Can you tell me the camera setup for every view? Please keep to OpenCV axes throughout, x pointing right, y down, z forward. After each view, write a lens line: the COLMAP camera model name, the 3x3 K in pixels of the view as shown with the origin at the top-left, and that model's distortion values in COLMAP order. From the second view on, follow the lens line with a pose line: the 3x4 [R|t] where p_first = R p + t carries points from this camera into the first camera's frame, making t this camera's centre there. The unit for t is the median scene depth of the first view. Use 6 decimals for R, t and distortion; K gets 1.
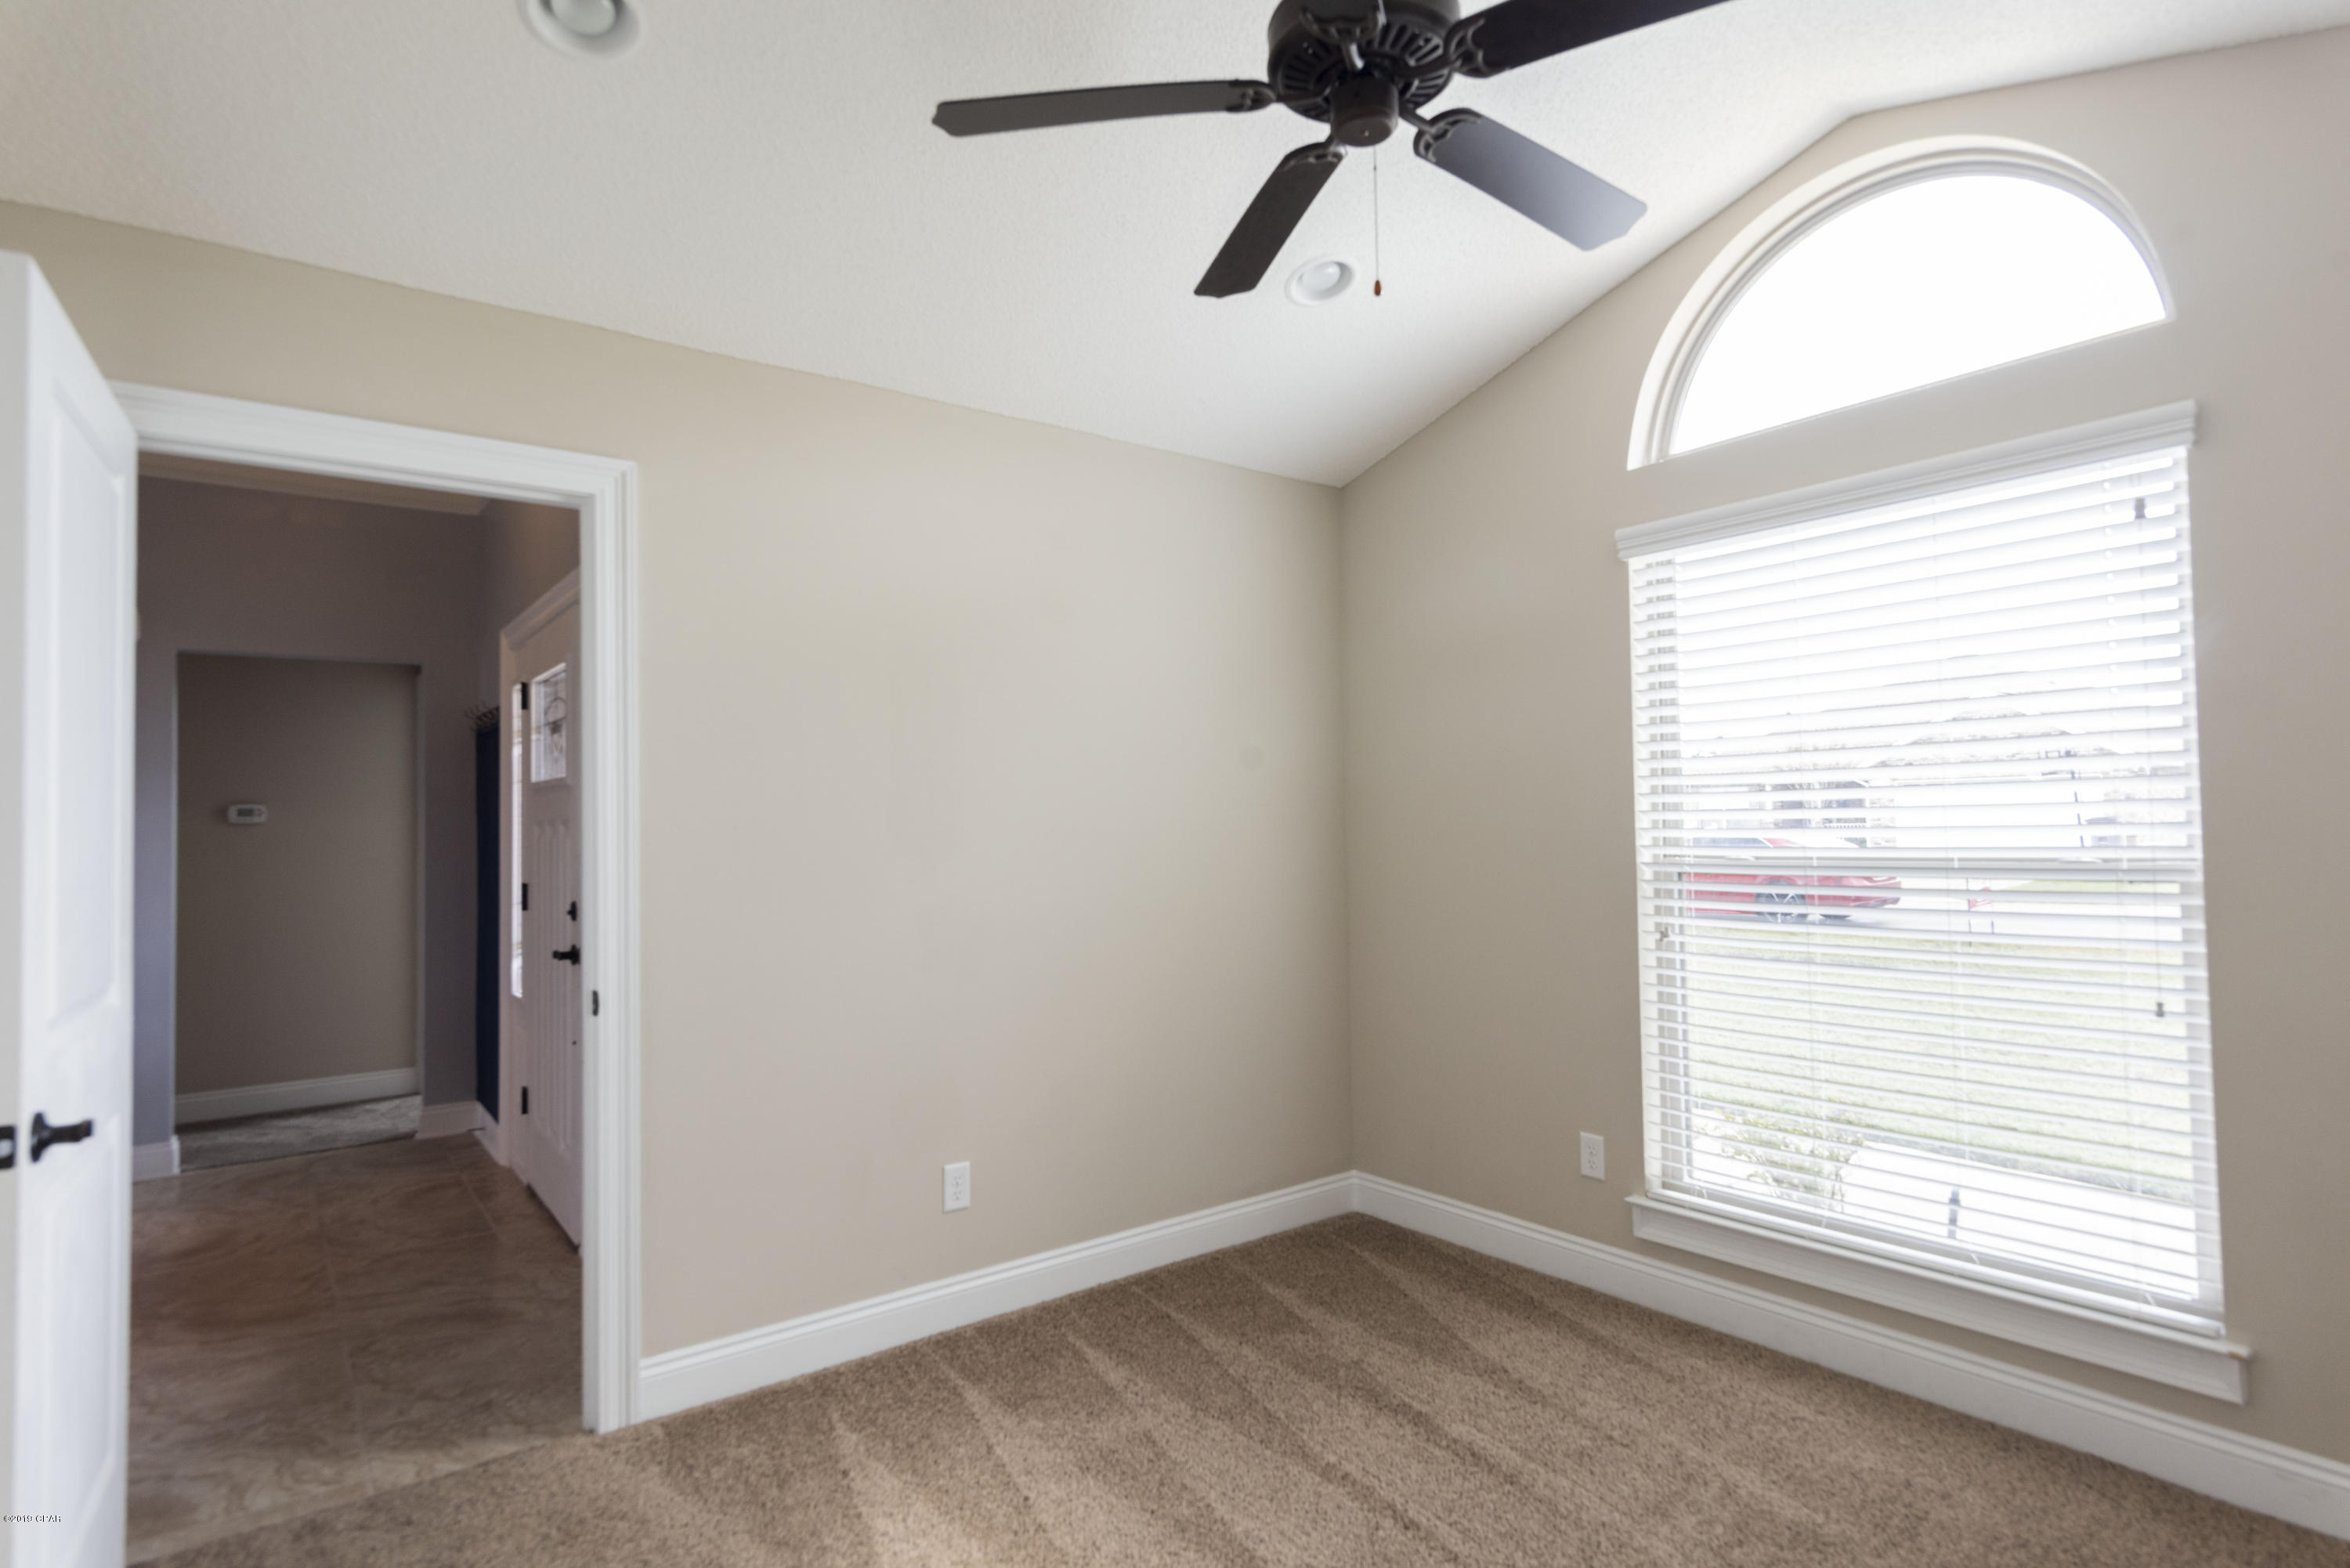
lens RADIAL K [[1241.4, 0, 1190.3], [0, 1241.4, 780.4], [0, 0, 1]] dist [0.002351, -0.000146]
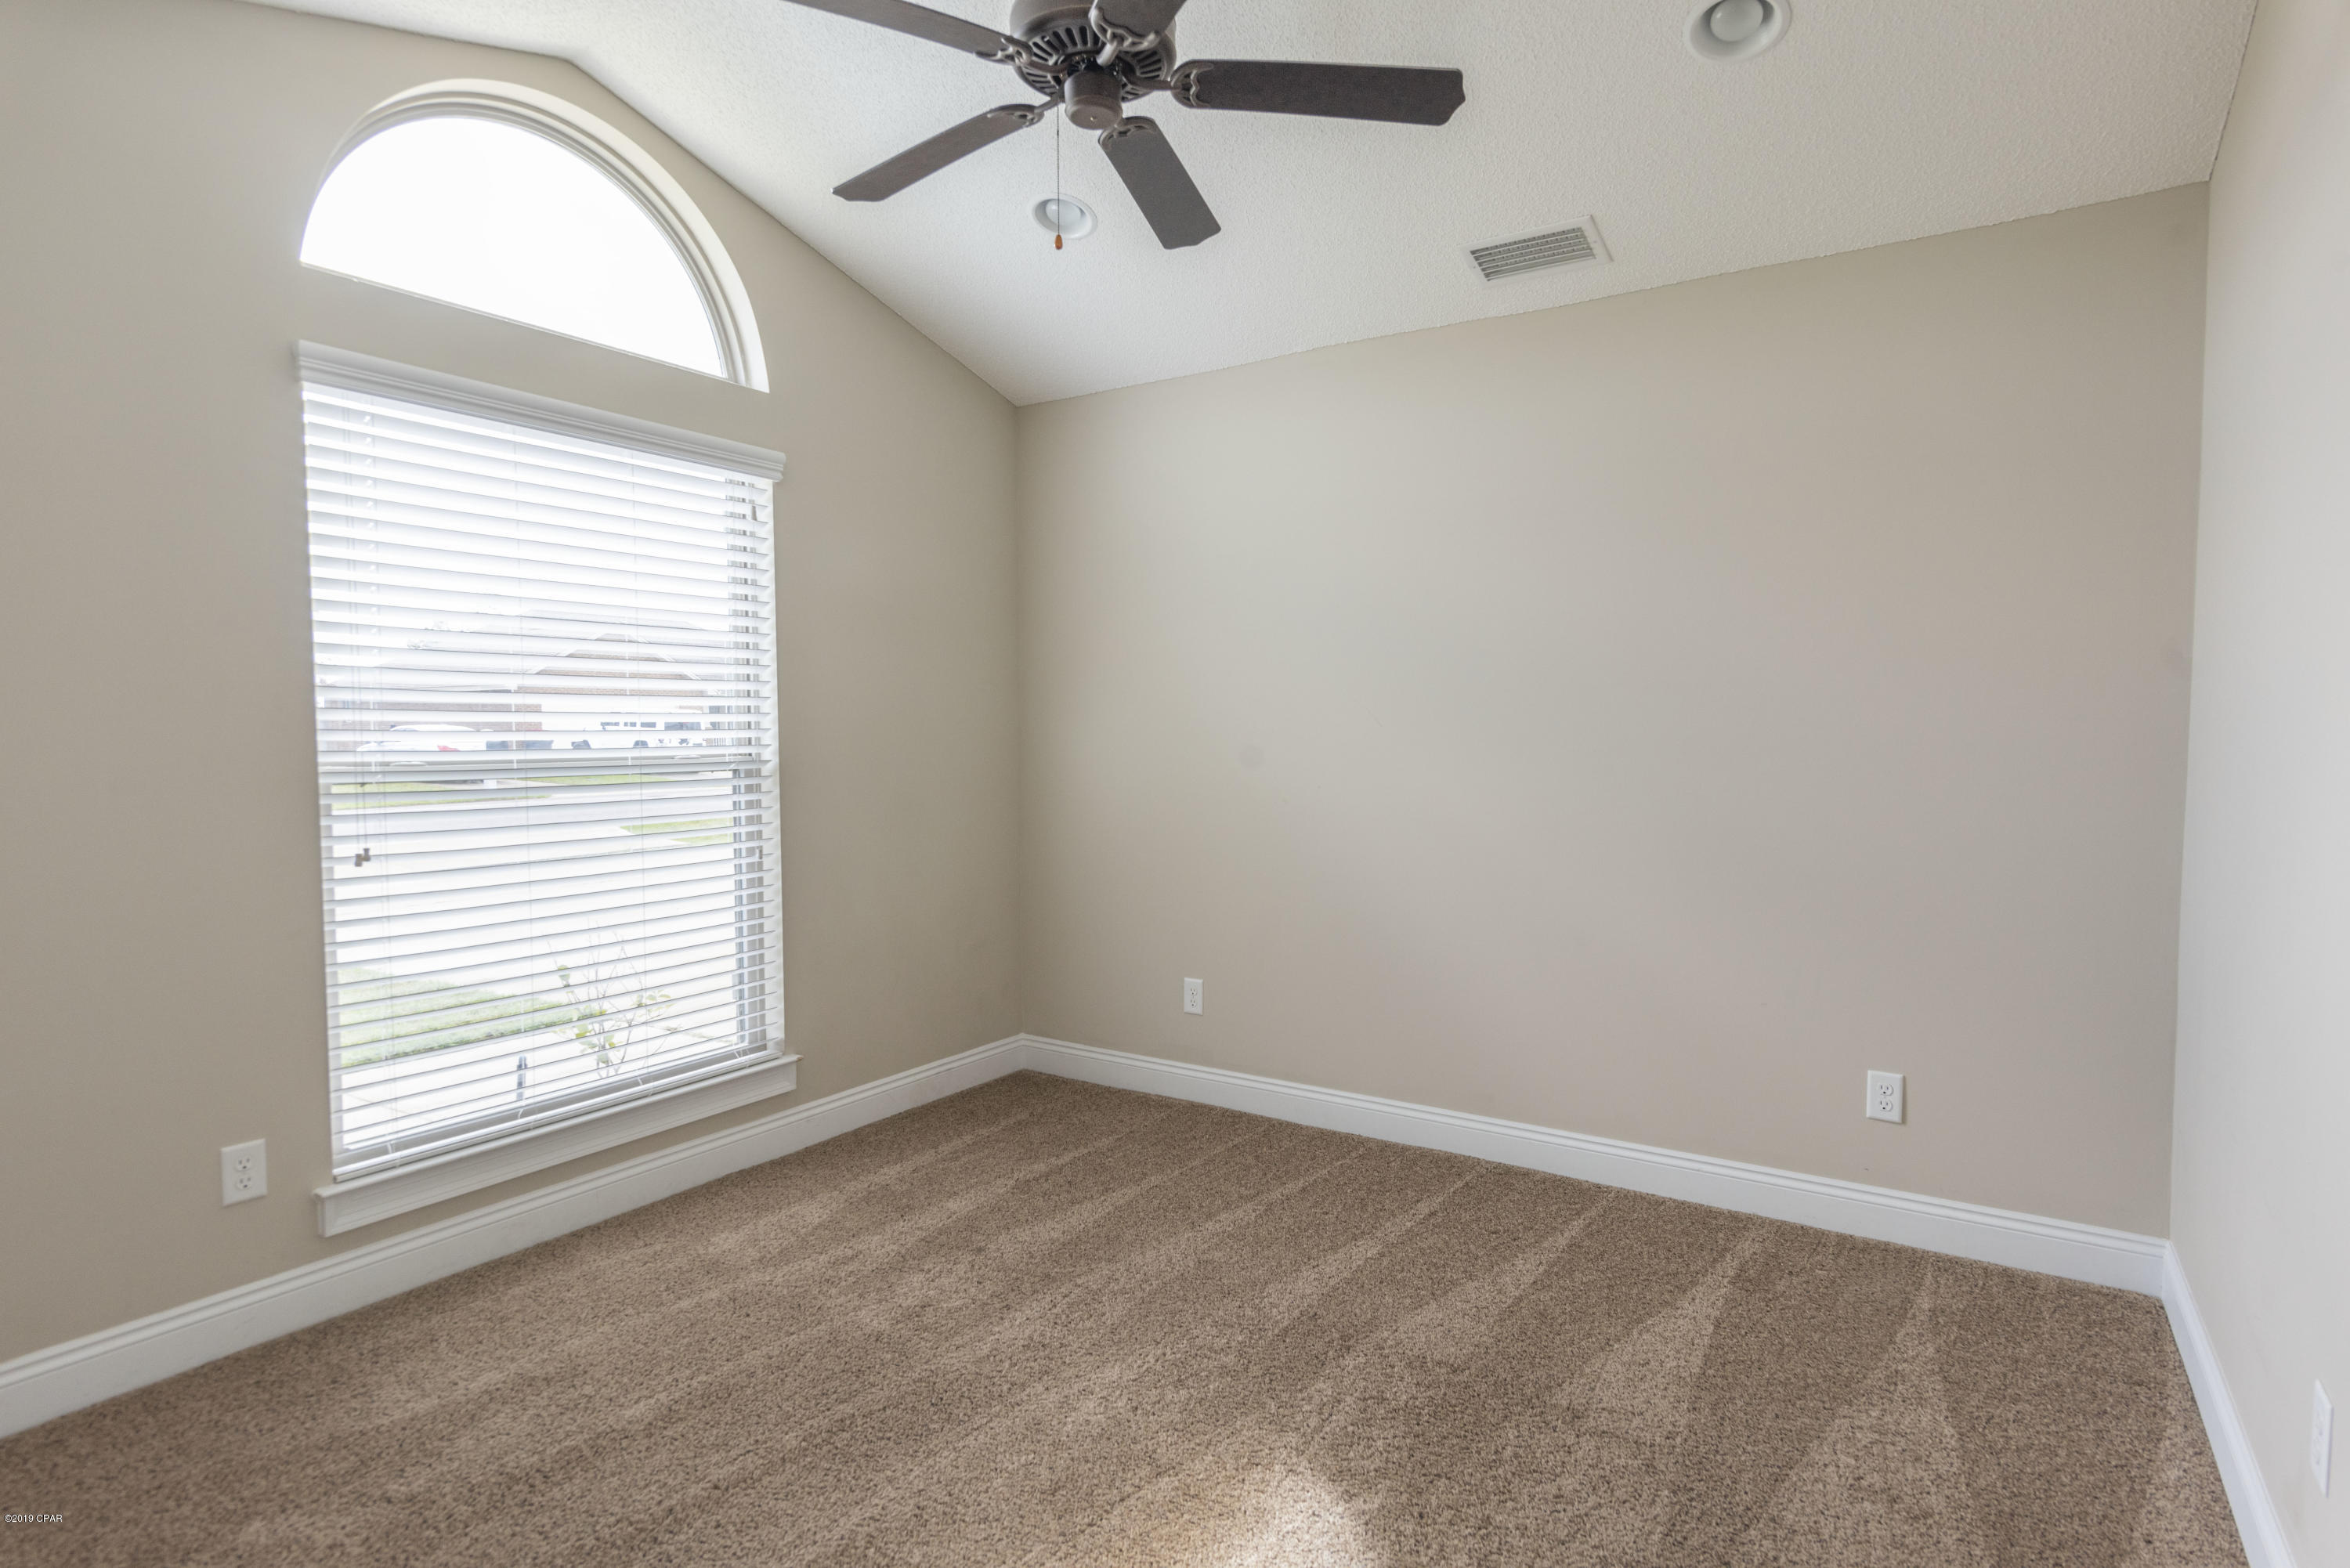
lens RADIAL K [[1241.4, 0, 1190.3], [0, 1241.4, 780.4], [0, 0, 1]] dist [0.002351, -0.000146]
pose [[-0.345289, -0.027439, 0.938095, -0.638102], [-0.033904, 0.999285, 0.016750, 0.043257], [-0.937884, -0.026022, -0.345972, 0.836568]]
